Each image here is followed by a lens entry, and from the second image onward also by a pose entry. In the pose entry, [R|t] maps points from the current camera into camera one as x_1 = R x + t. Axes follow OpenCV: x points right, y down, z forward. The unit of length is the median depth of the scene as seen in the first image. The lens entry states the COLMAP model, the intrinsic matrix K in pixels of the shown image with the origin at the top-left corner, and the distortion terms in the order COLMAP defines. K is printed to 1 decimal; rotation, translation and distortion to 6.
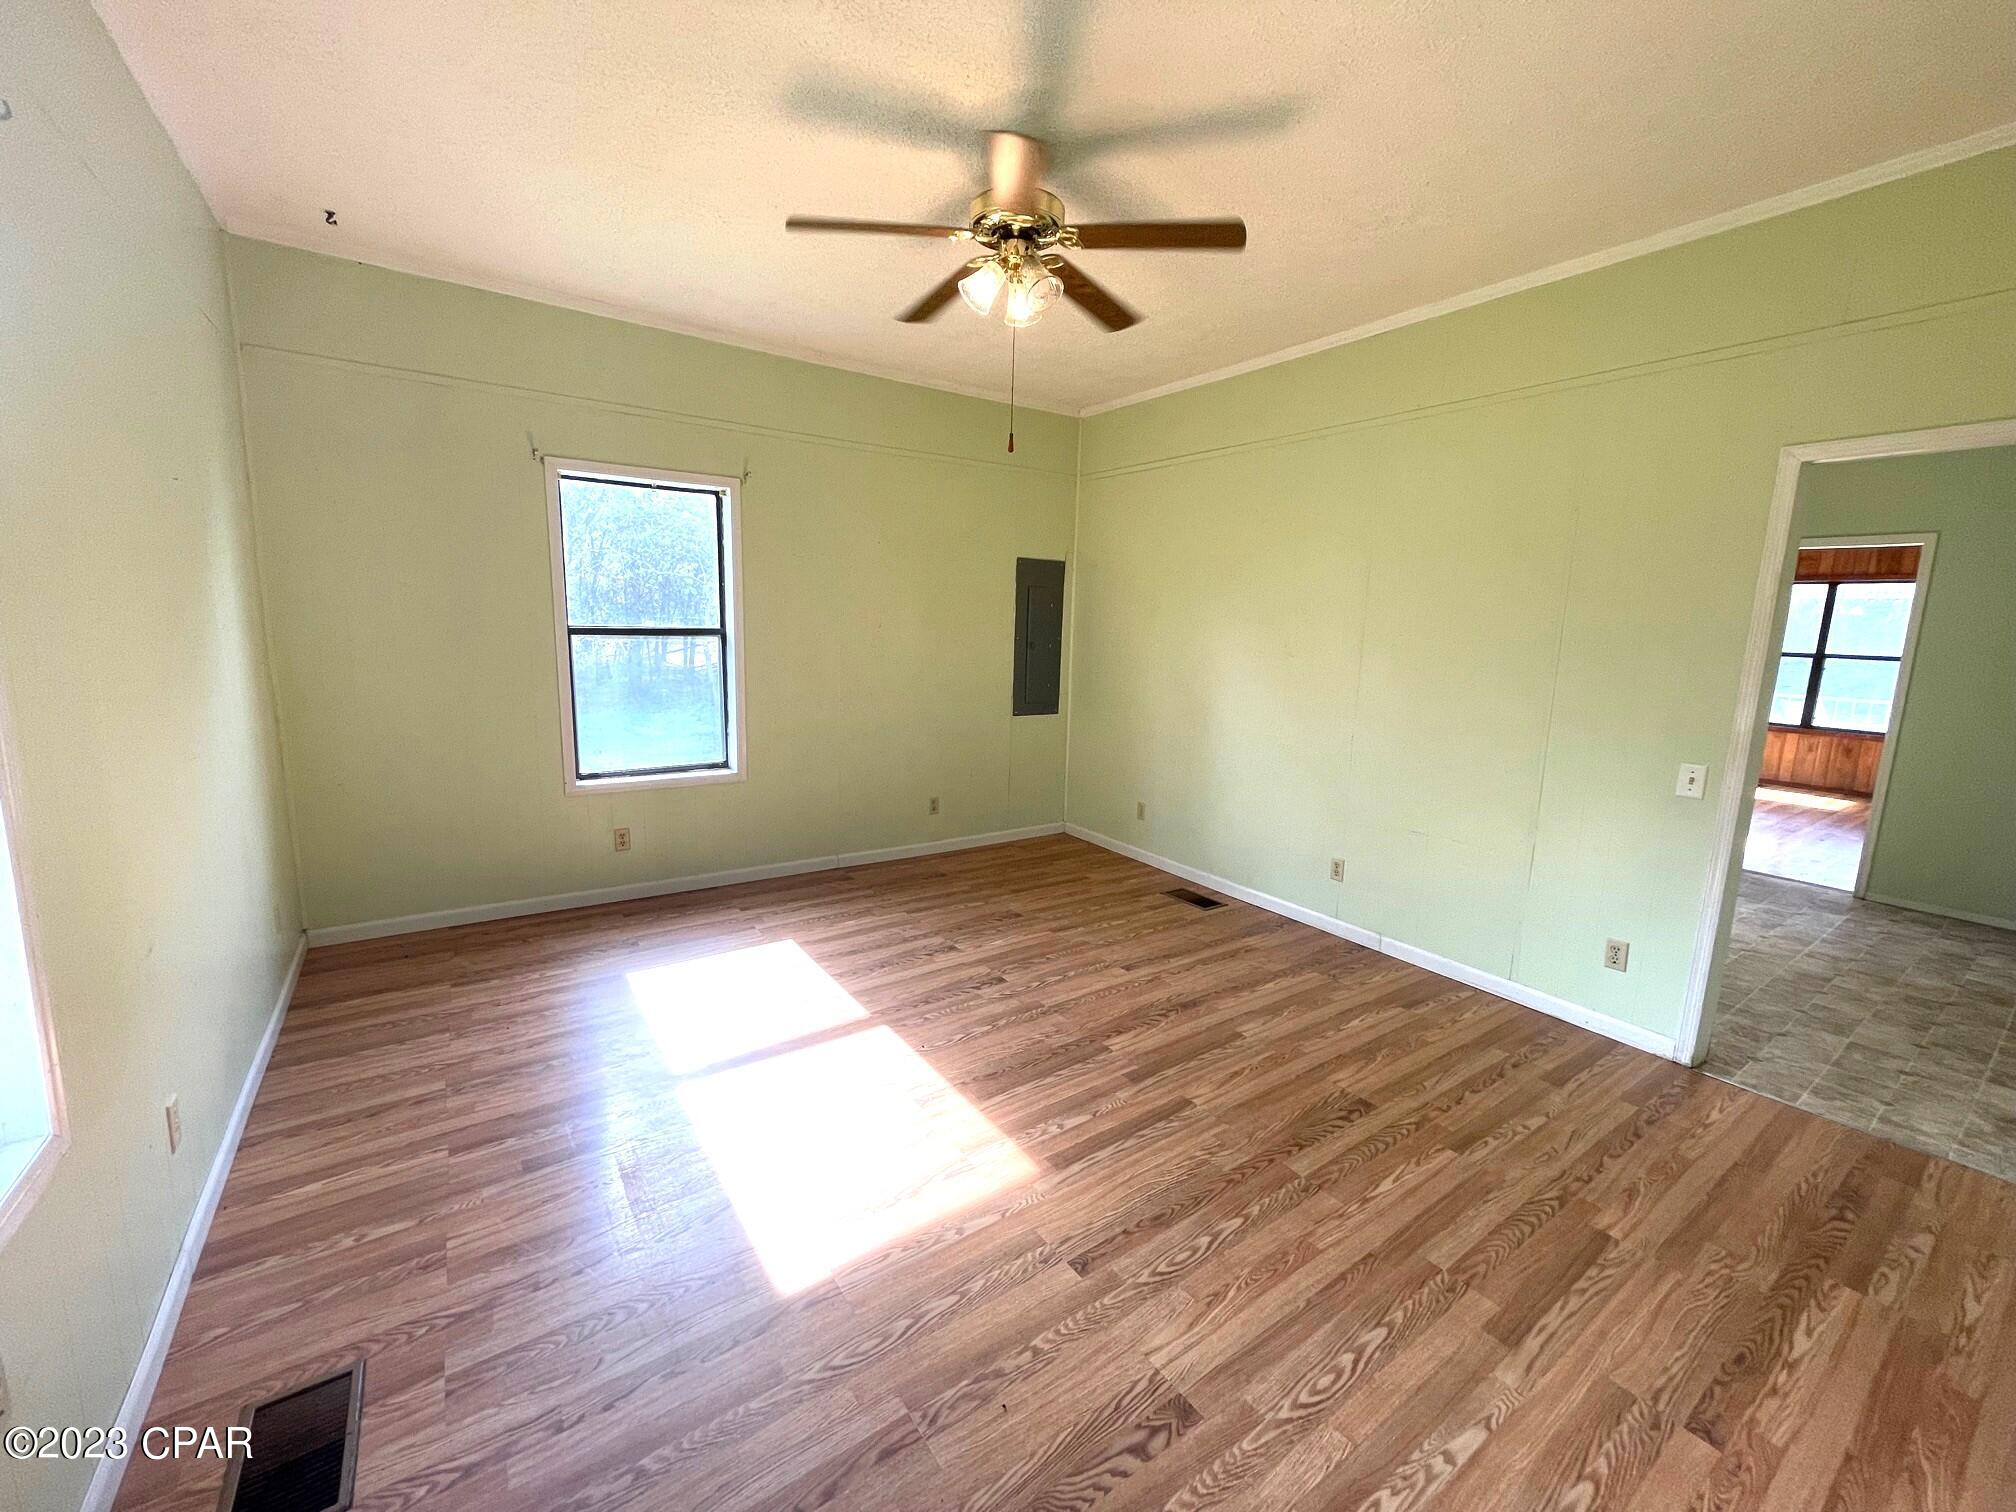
lens RADIAL K [[812.5, 0, 999.9], [0, 812.5, 757.2], [0, 0, 1]] dist [-0.003868, -0.000048]
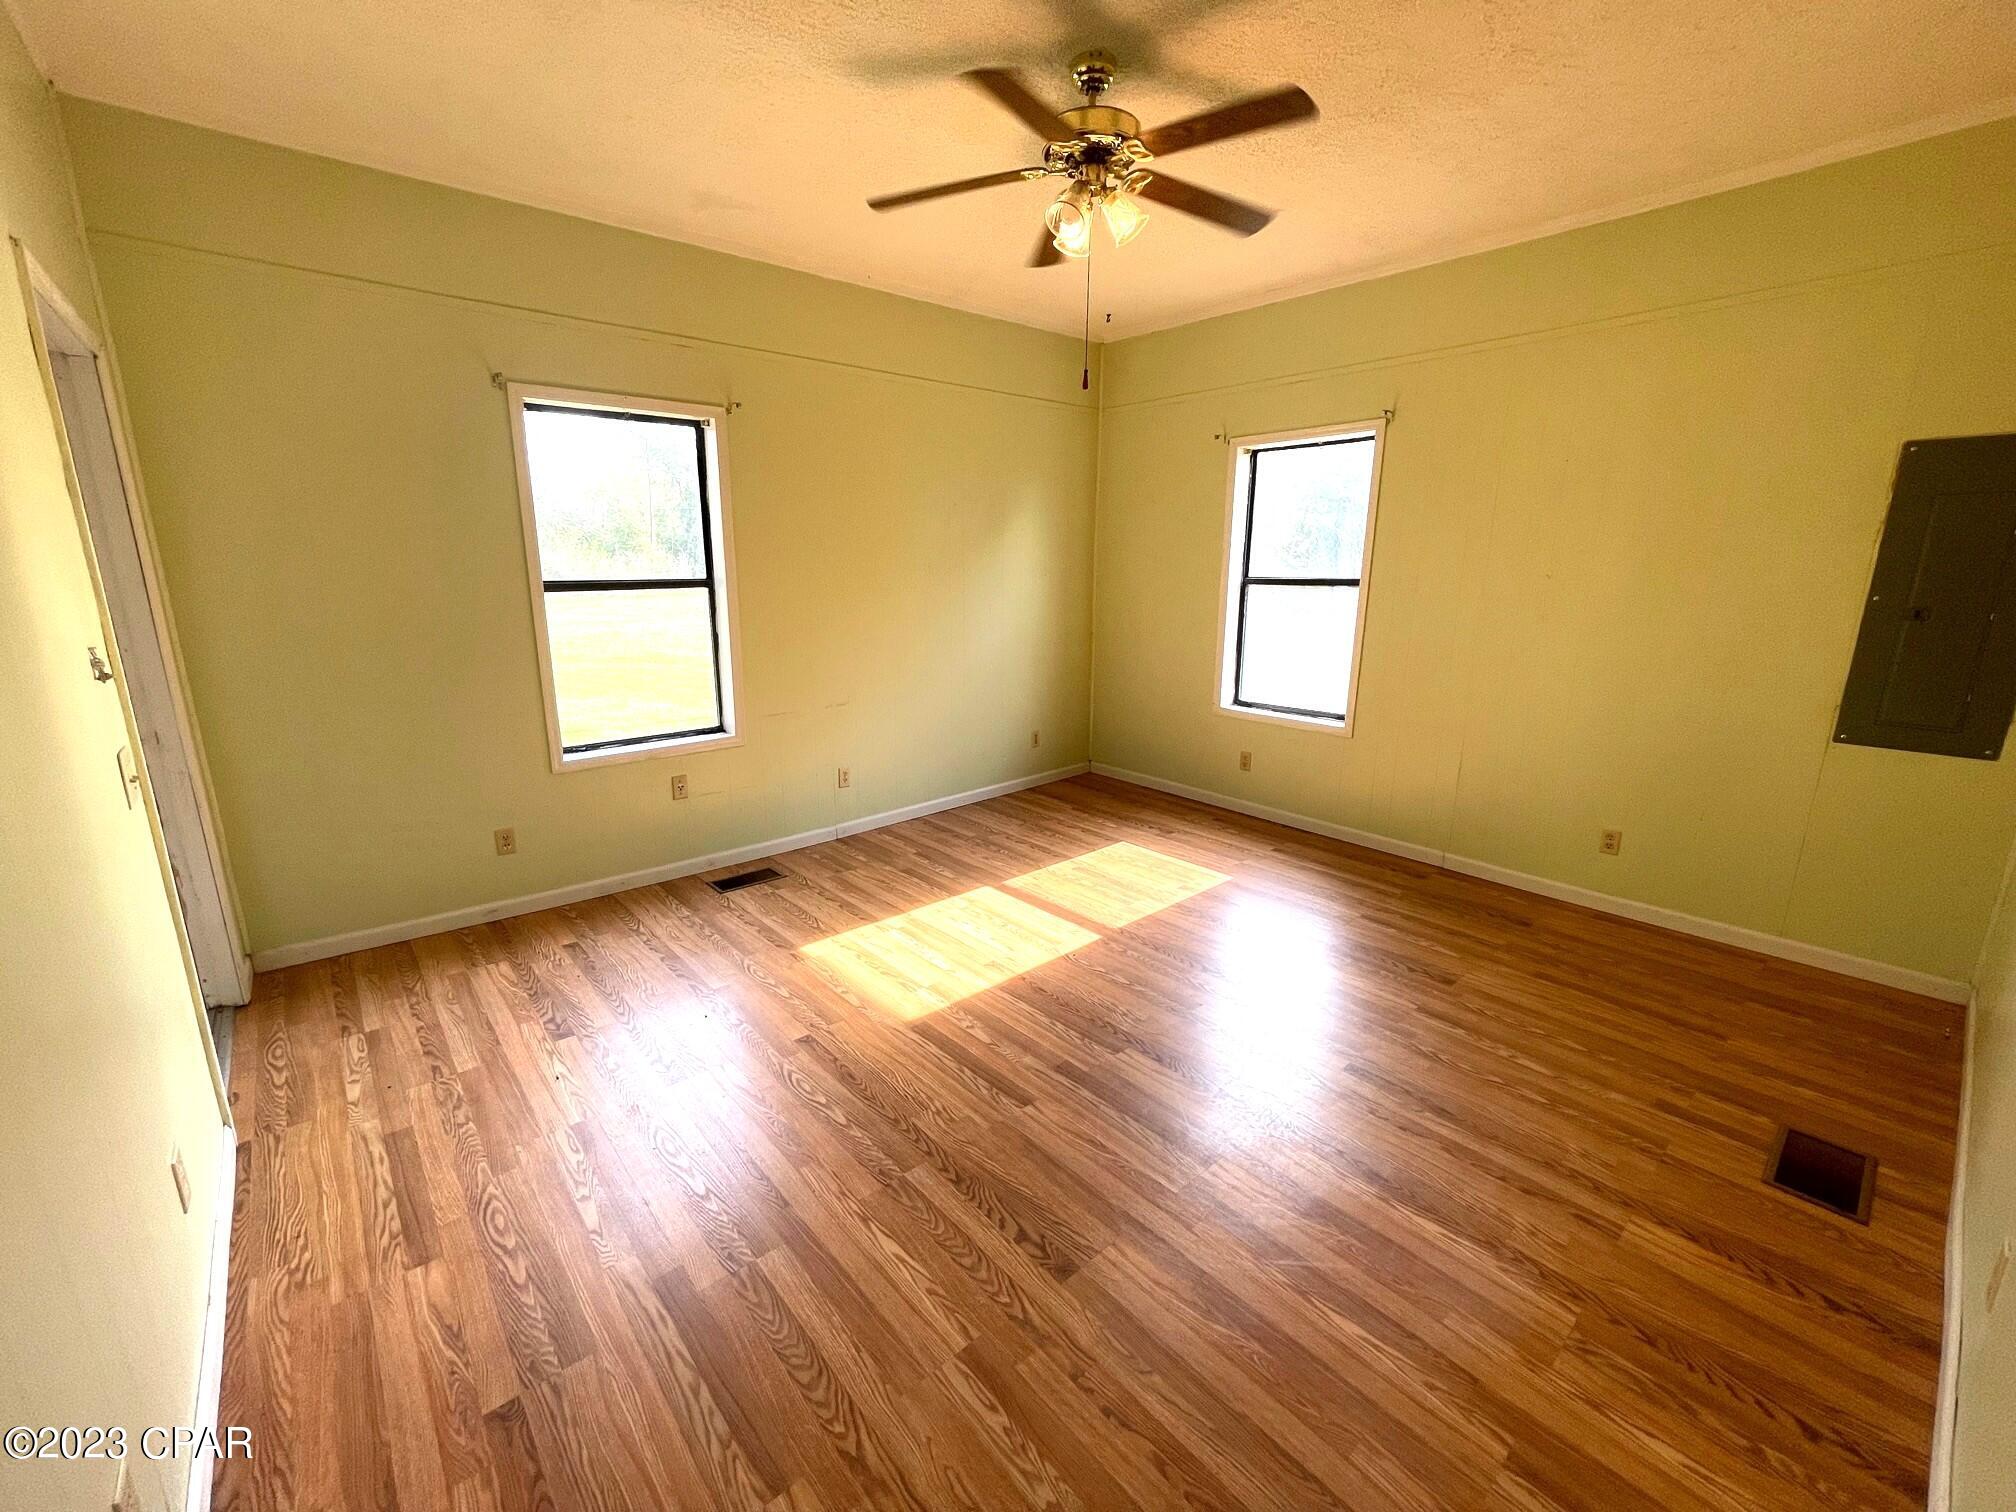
lens RADIAL K [[812.5, 0, 1007.7], [0, 812.5, 752.4], [0, 0, 1]] dist [-0.003868, -0.000048]
pose [[0.117934, 0.201930, -0.972274, 0.878659], [-0.165325, 0.969434, 0.181287, -0.092161], [0.979162, 0.139362, 0.147714, 0.684828]]
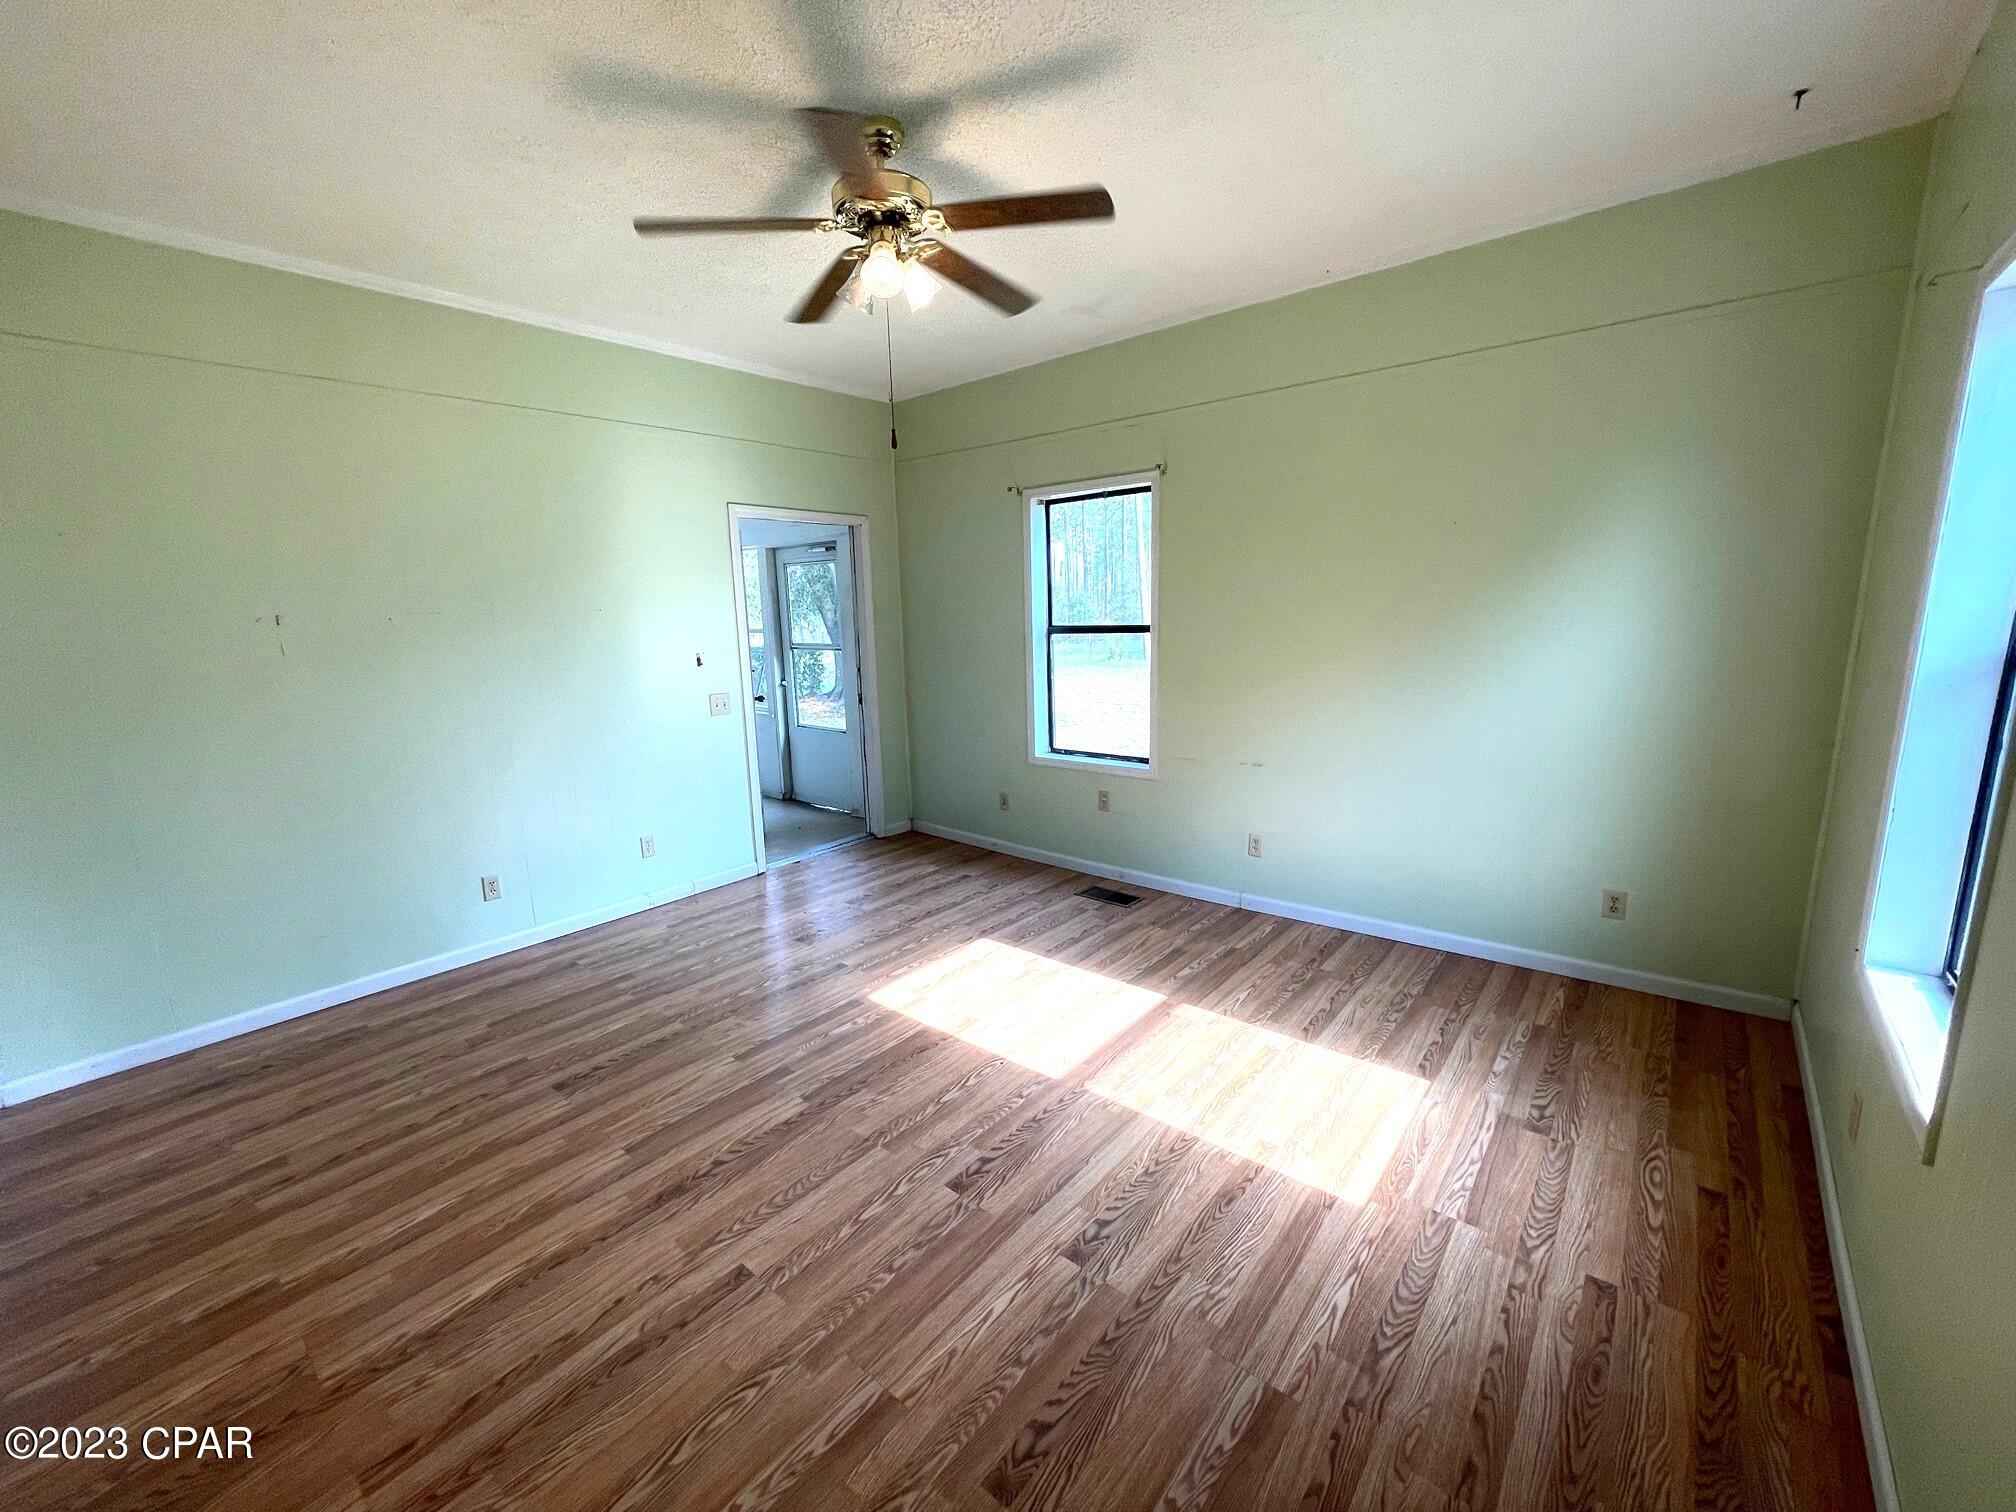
lens RADIAL K [[812.5, 0, 1006.5], [0, 812.5, 751.4], [0, 0, 1]] dist [-0.003868, -0.000048]
pose [[-0.961667, 0.047423, -0.270088, 0.138145], [-0.045295, 0.943932, 0.327018, -0.300532], [0.270453, 0.326716, -0.905600, 1.694392]]
